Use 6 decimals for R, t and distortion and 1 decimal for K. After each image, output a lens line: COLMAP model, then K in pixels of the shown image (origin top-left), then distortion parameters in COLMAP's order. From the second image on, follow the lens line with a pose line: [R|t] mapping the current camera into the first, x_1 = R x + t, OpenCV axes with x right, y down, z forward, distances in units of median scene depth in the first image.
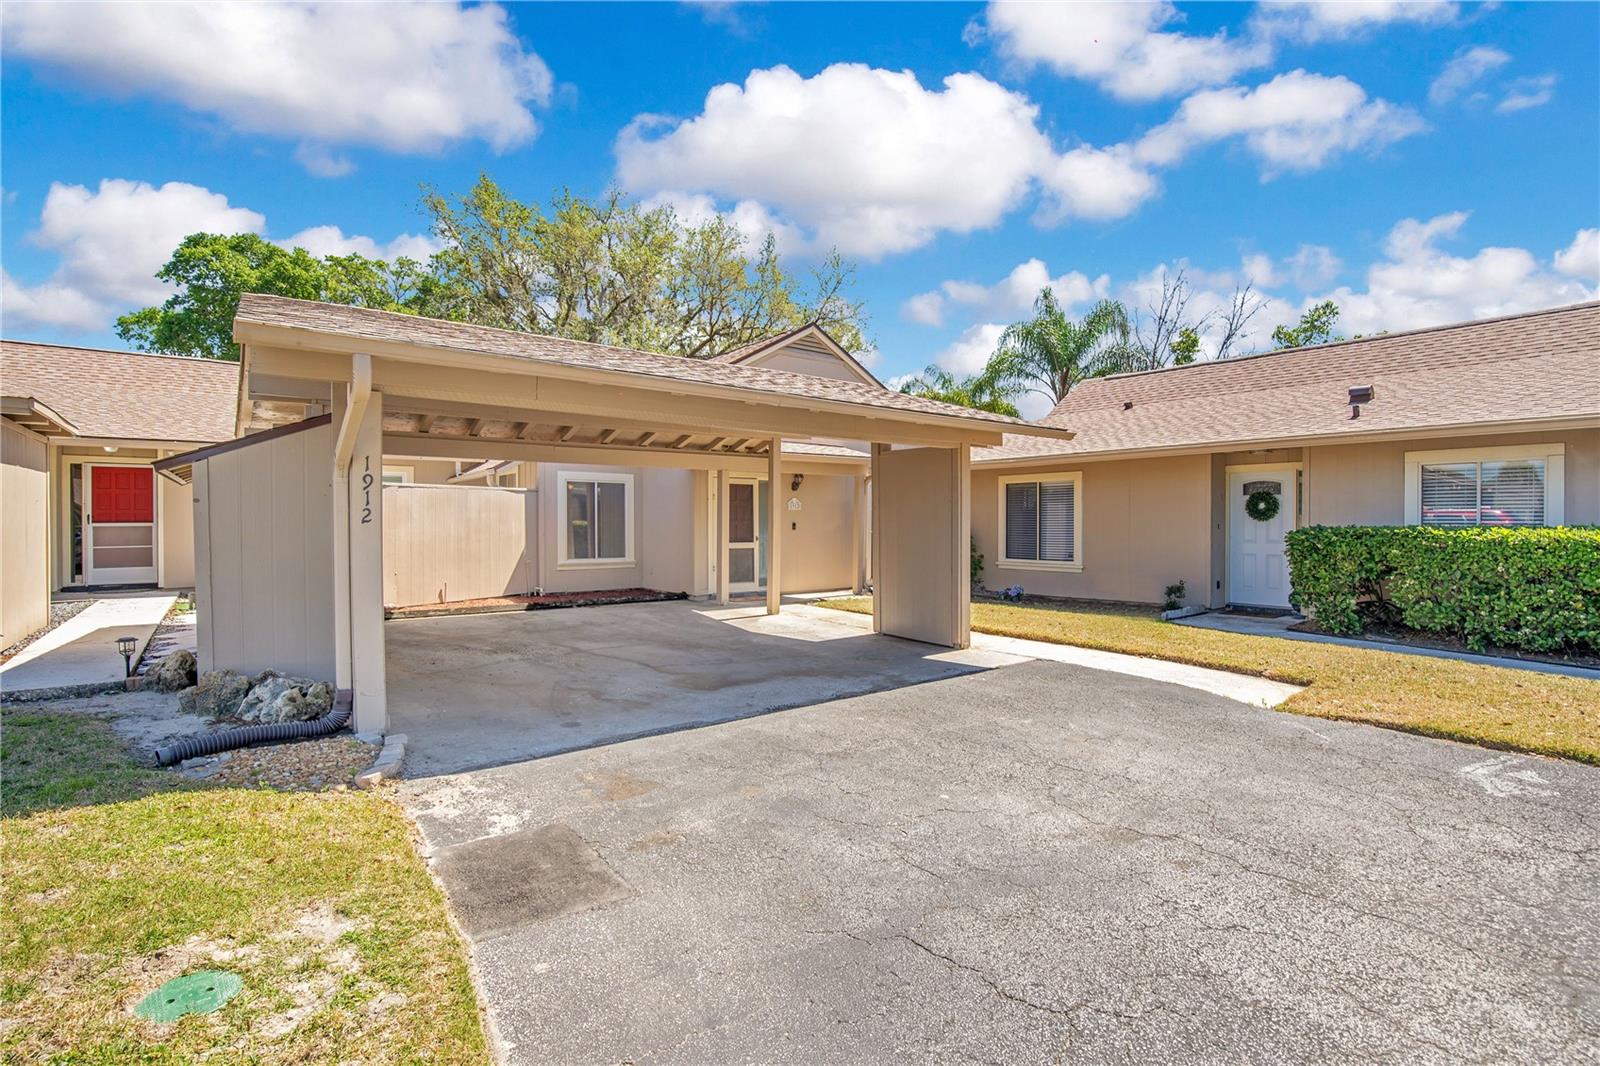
lens RADIAL K [[739.1, 0, 806.7], [0, 739.1, 524.2], [0, 0, 1]] dist [-0.029127, 0.000421]
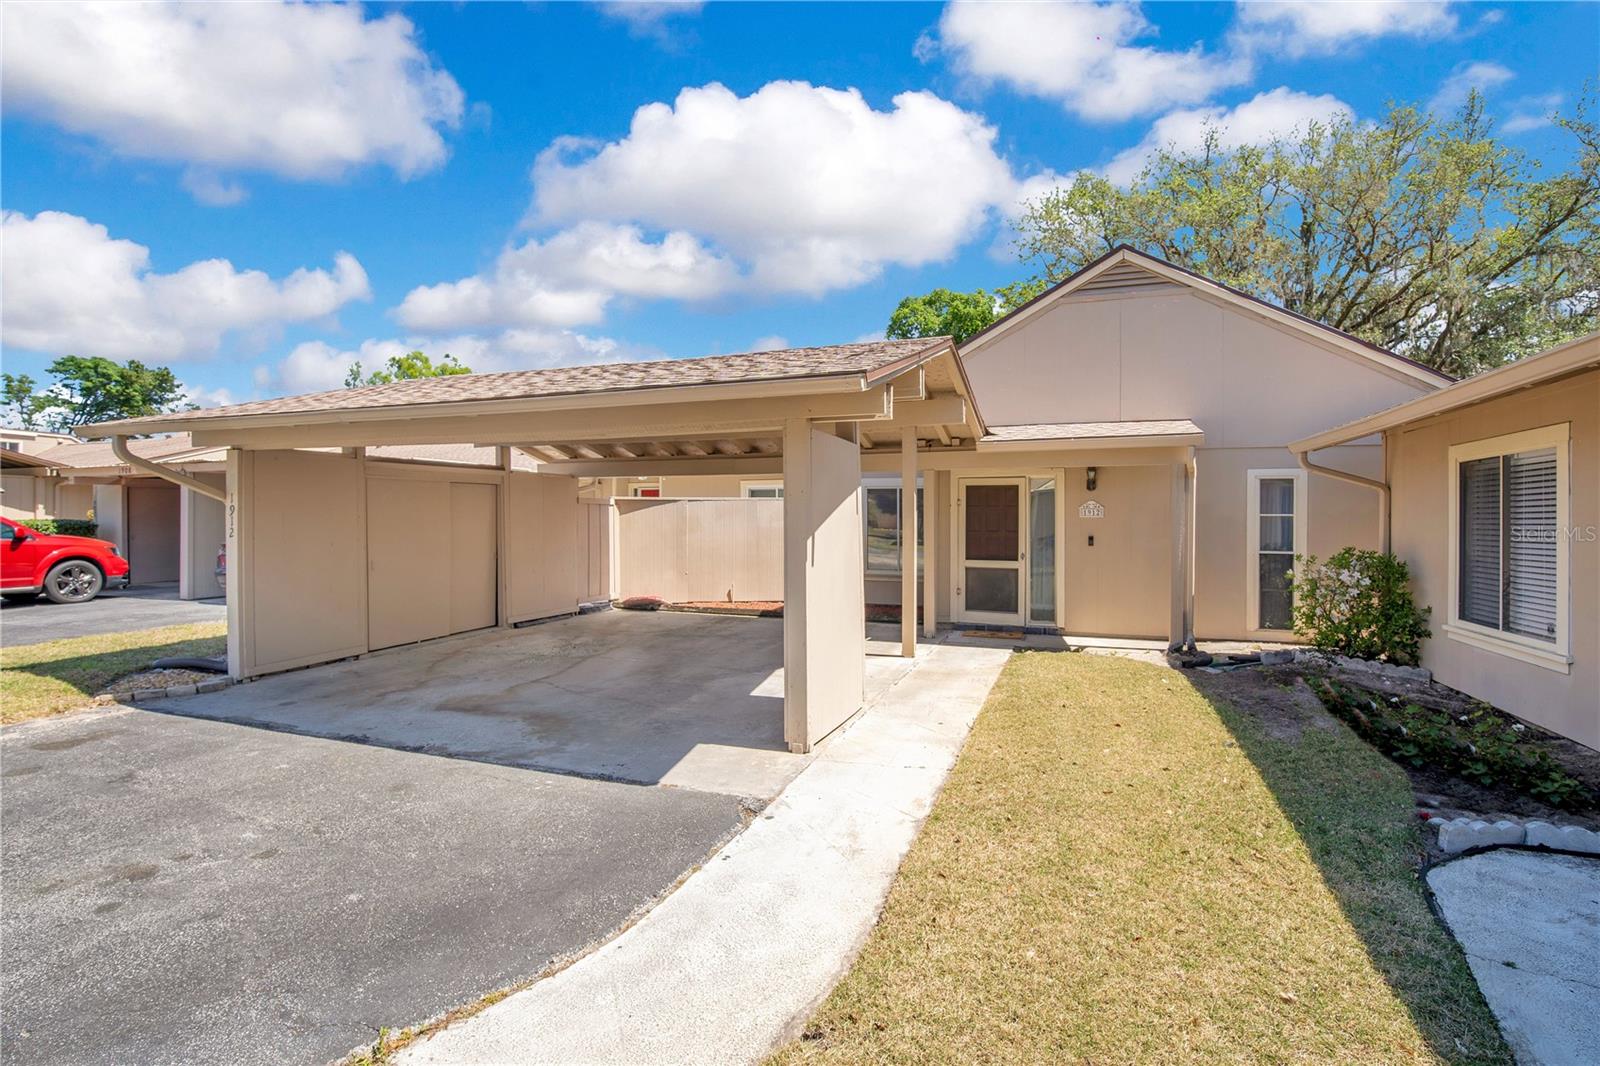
lens RADIAL K [[739.1, 0, 806.7], [0, 739.1, 524.2], [0, 0, 1]] dist [-0.029127, 0.000421]
pose [[0.542986, 0.006065, -0.839720, 0.469286], [-0.007348, 0.999970, 0.002471, -0.014160], [0.839709, 0.004828, 0.543015, 0.430599]]
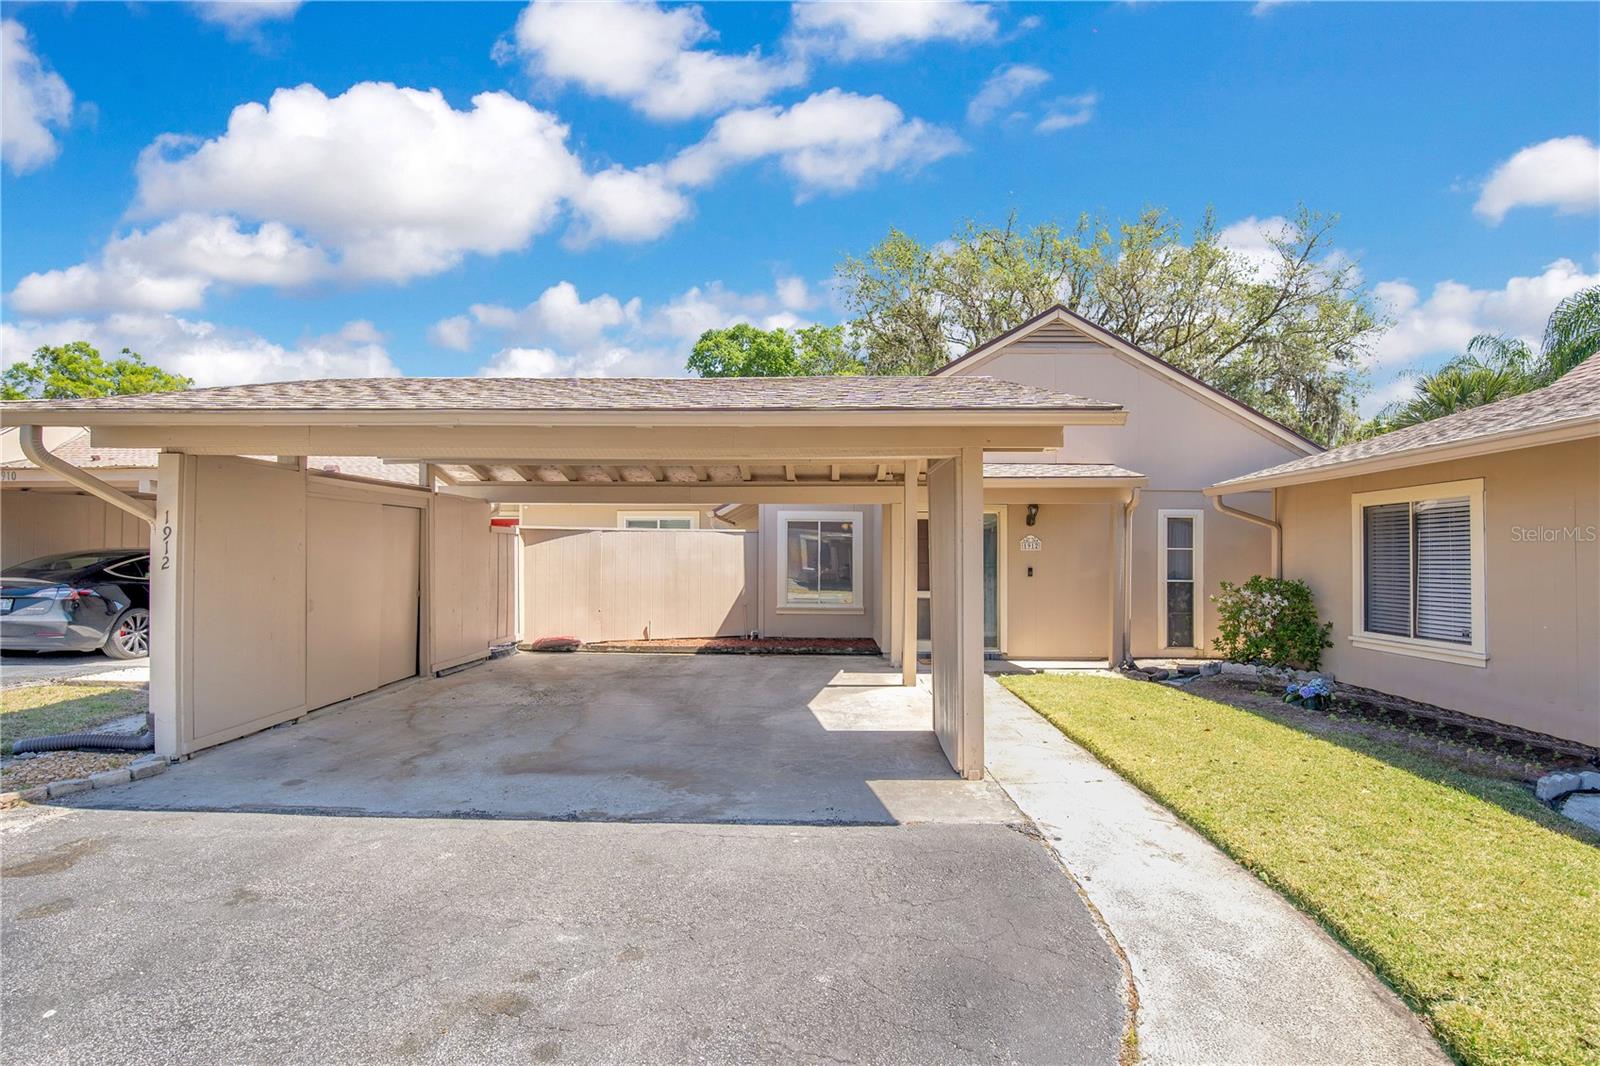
lens RADIAL K [[752.6, 0, 802.5], [0, 752.6, 545.9], [0, 0, 1]] dist [-0.027571, 0.001250]
pose [[0.777263, -0.005349, -0.629153, 0.319787], [-0.008848, 0.999772, -0.019431, -0.007801], [0.629113, 0.020670, 0.777039, 0.268835]]
